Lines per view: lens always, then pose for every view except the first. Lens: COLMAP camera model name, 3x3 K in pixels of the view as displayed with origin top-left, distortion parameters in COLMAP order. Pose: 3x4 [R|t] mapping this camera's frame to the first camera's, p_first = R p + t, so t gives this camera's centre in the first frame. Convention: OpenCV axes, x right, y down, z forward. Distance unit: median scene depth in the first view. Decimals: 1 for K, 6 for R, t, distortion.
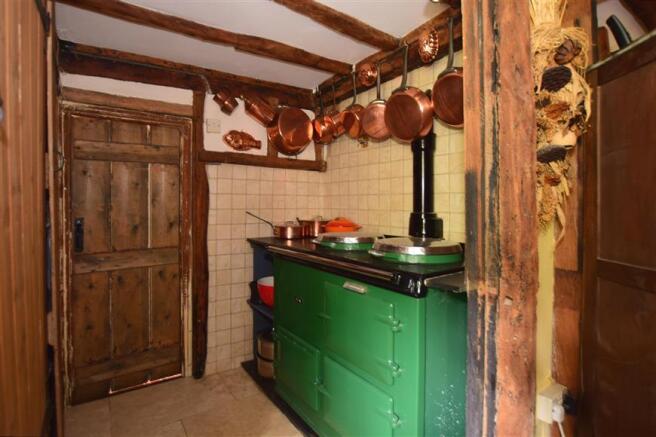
lens RADIAL K [[333.0, 0, 318.6], [0, 333.0, 208.4], [0, 0, 1]] dist [-0.031515, -0.000036]
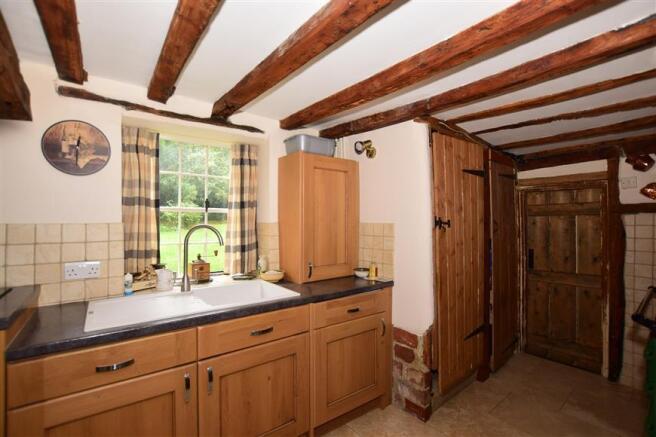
lens RADIAL K [[294.2, 0, 327.1], [0, 294.2, 220.7], [0, 0, 1]] dist [-0.000195, 0.000054]
pose [[0.062534, -0.006176, -0.998024, 0.717520], [-0.004816, 0.999967, -0.006490, -0.098754], [0.998031, 0.005212, 0.062502, -0.184025]]
